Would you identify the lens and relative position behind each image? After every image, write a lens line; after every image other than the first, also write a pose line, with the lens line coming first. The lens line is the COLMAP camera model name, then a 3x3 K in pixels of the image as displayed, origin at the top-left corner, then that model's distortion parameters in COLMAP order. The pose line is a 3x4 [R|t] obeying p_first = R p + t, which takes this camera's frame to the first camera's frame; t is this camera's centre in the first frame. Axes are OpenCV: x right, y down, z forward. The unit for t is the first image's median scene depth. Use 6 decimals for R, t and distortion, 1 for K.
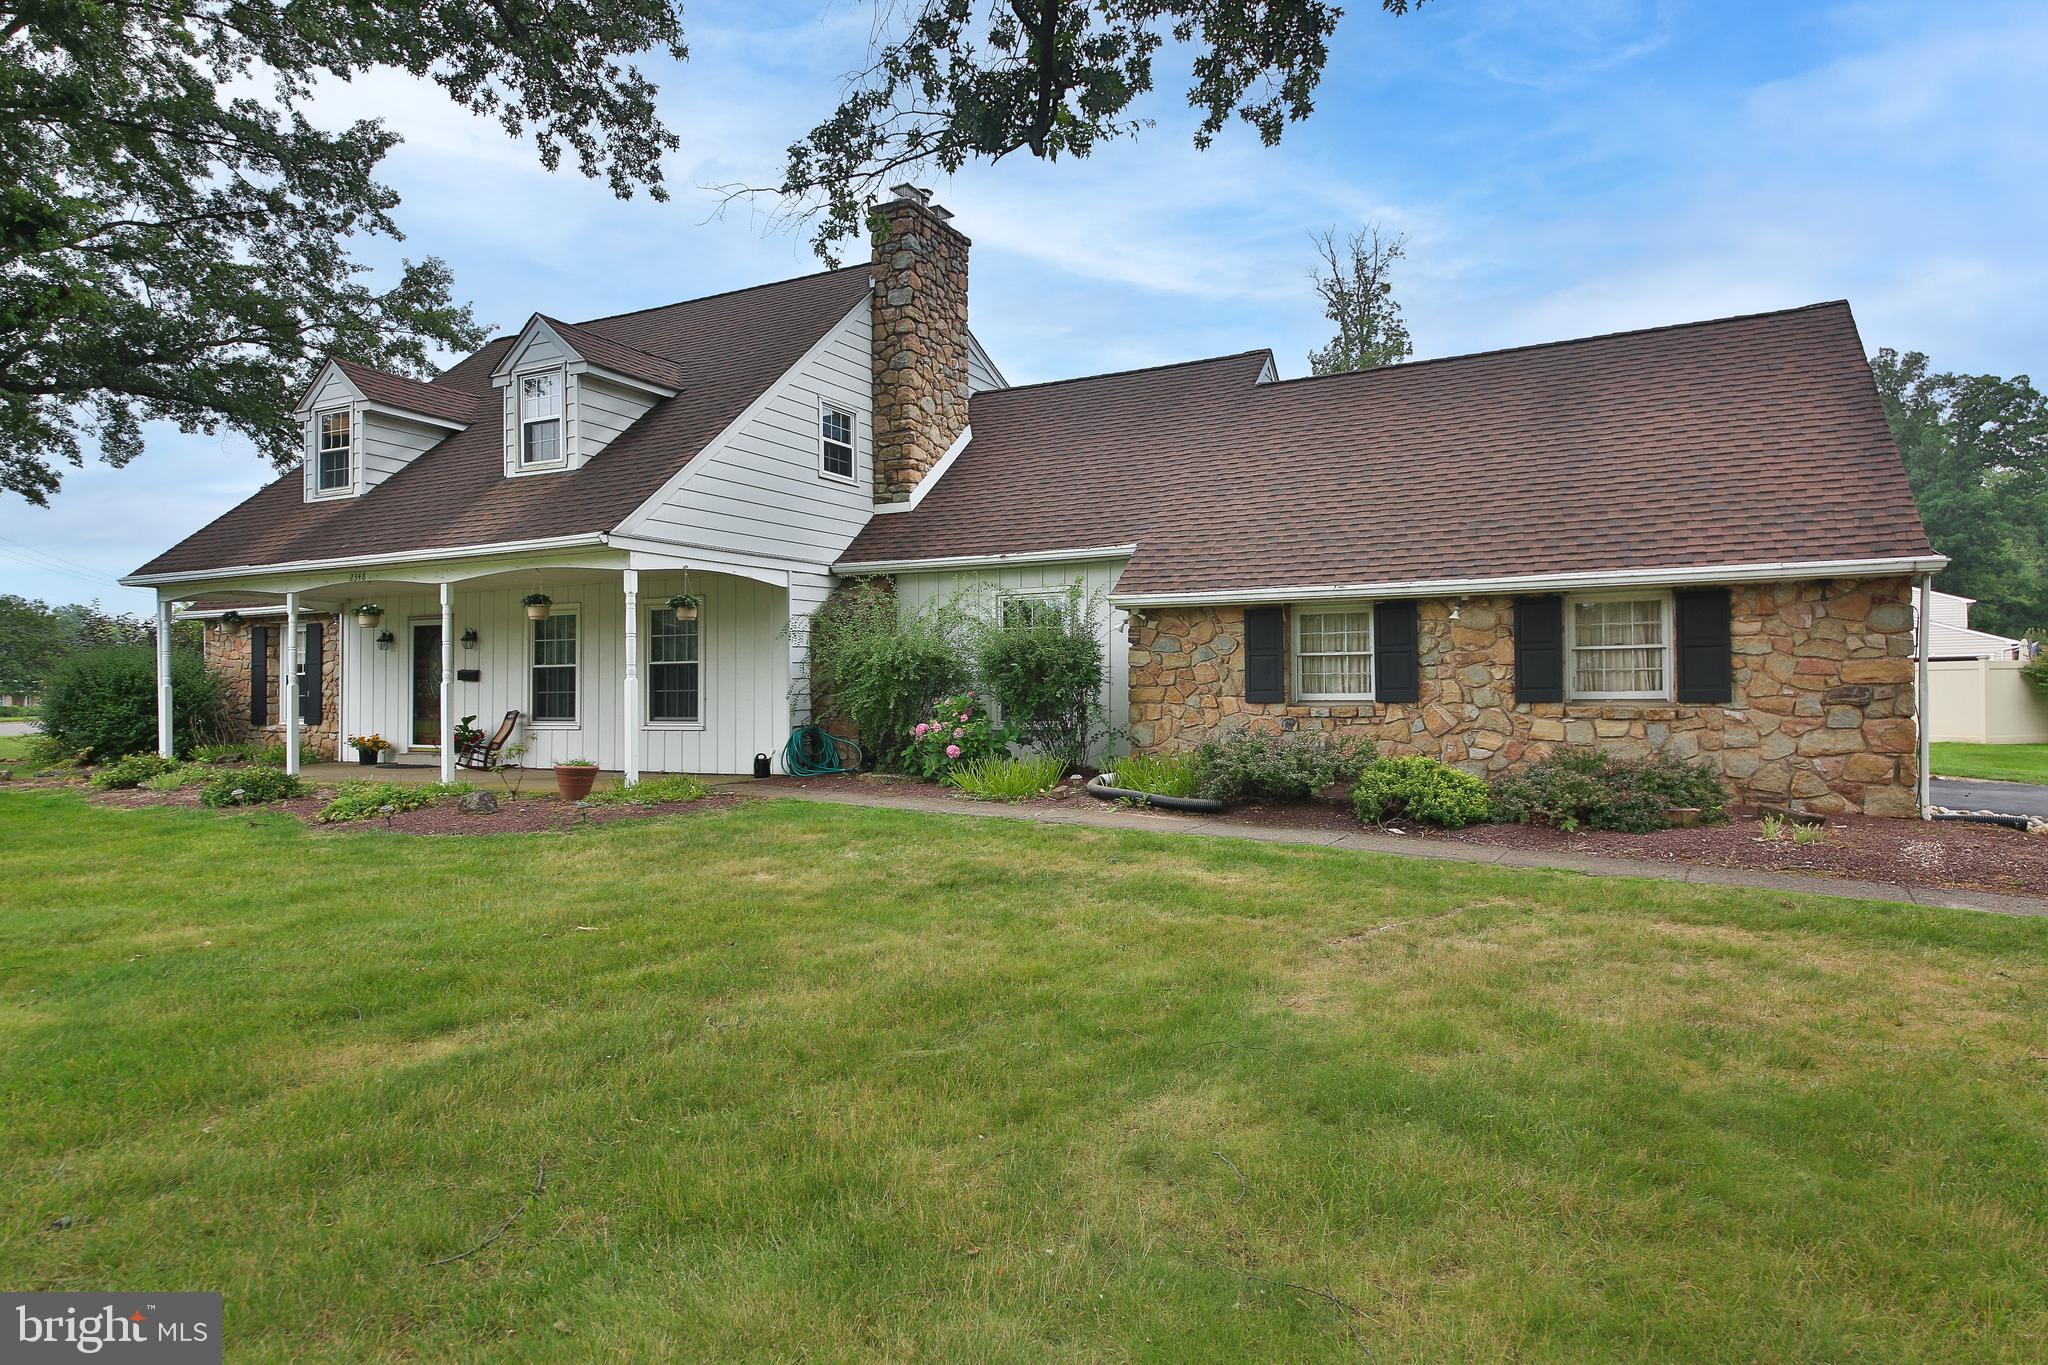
lens RADIAL K [[1169.1, 0, 1024.0], [0, 1169.1, 682.5], [0, 0, 1]] dist [0.004214, -0.000681]
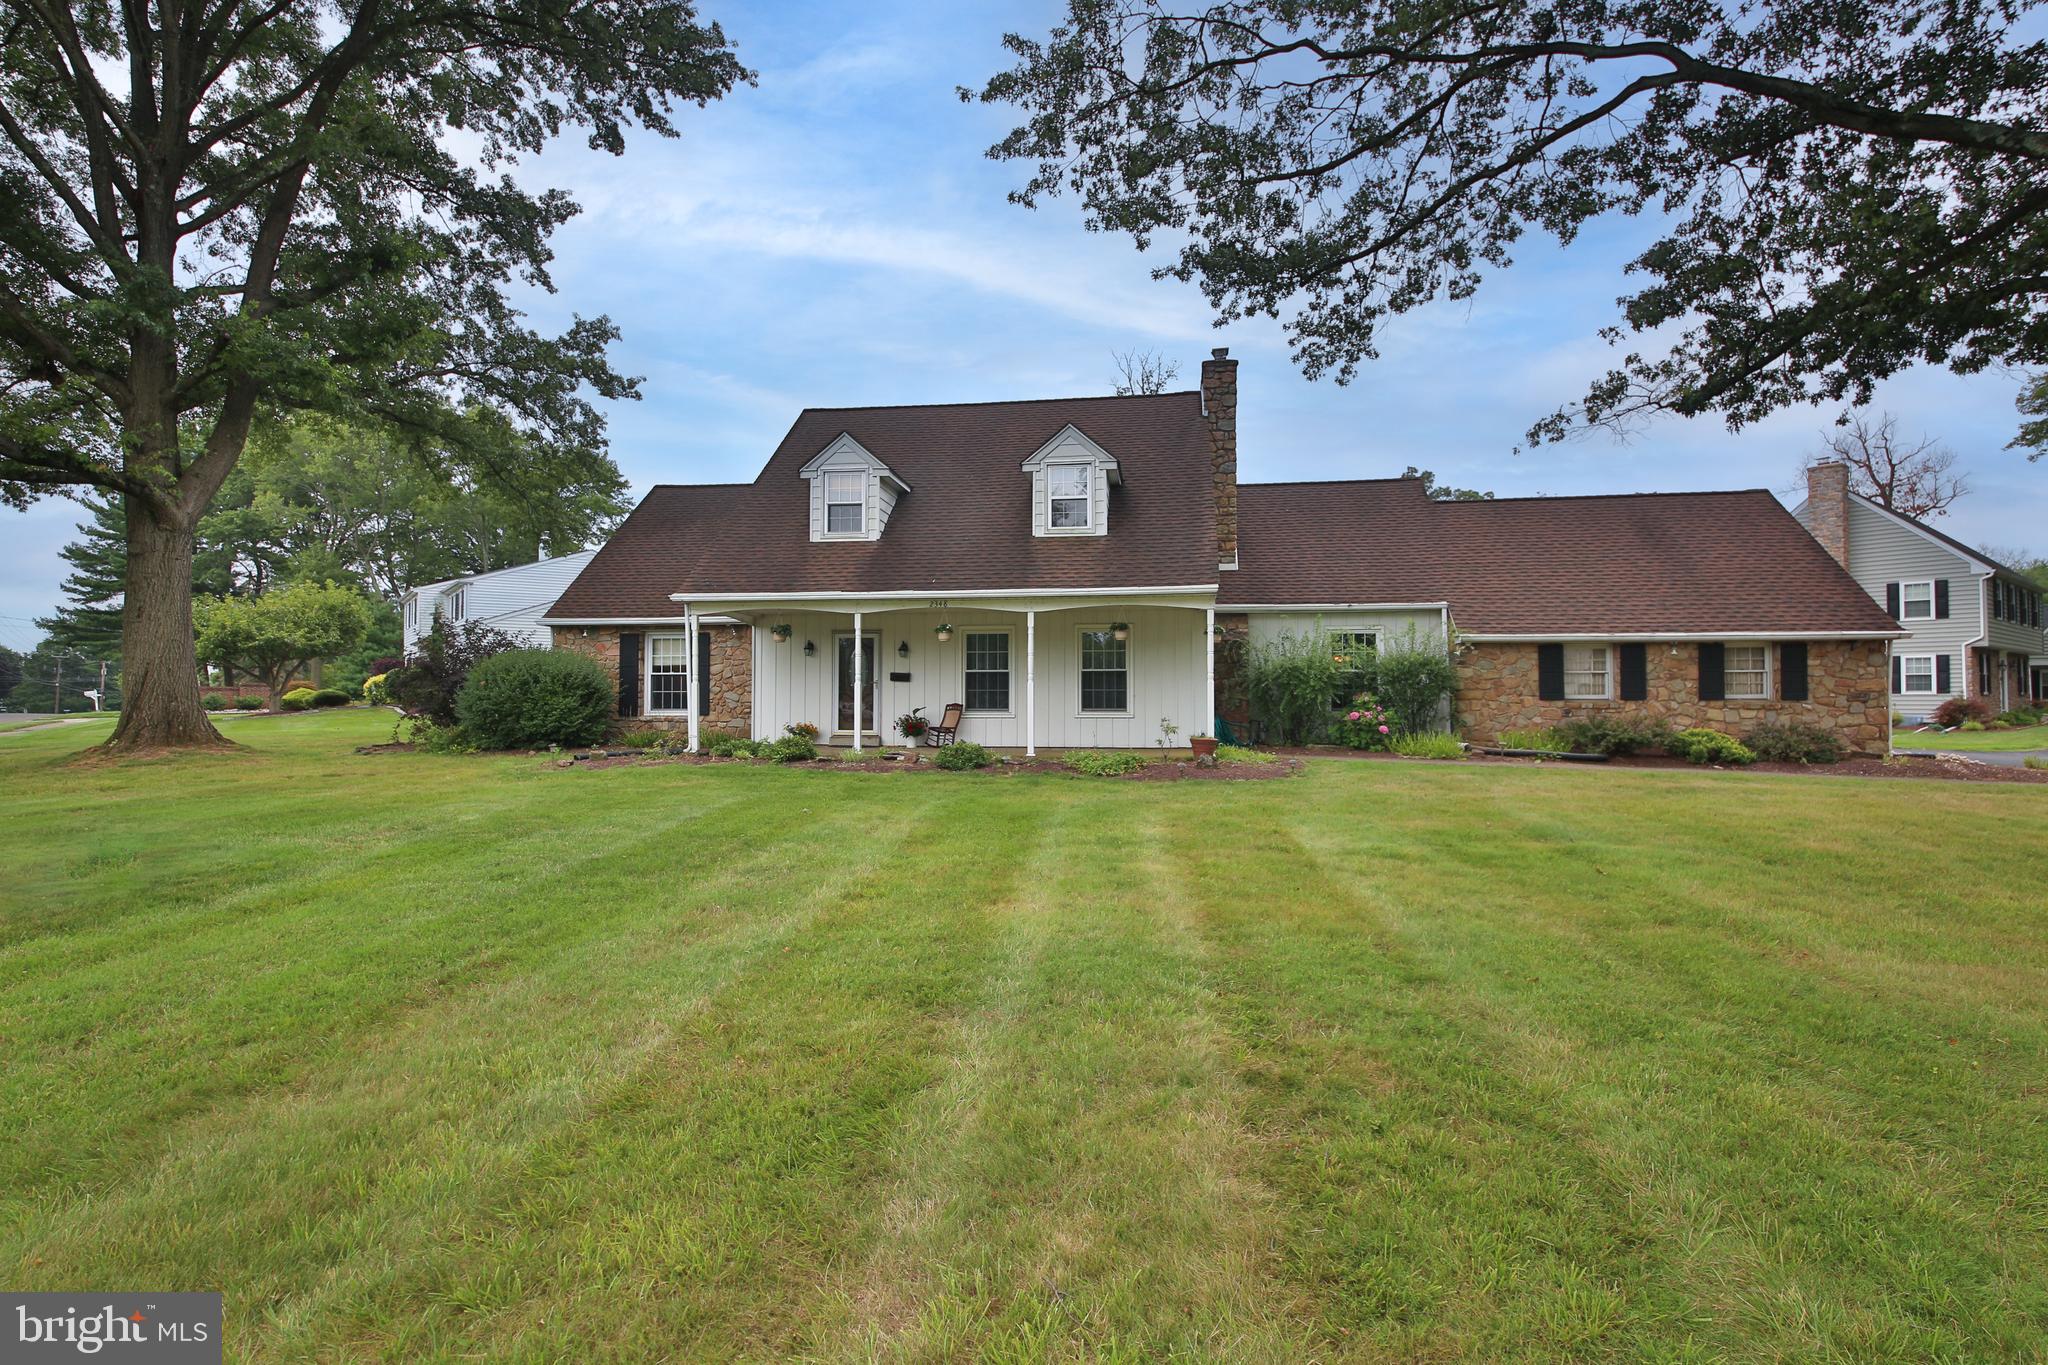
lens RADIAL K [[958.4, 0, 1024.0], [0, 958.4, 682.5], [0, 0, 1]] dist [0.020829, -0.023385]
pose [[0.947282, 0.007978, 0.320300, -0.984692], [-0.008504, 0.999964, 0.000244, -0.001822], [-0.320287, -0.002955, 0.947316, -0.097271]]
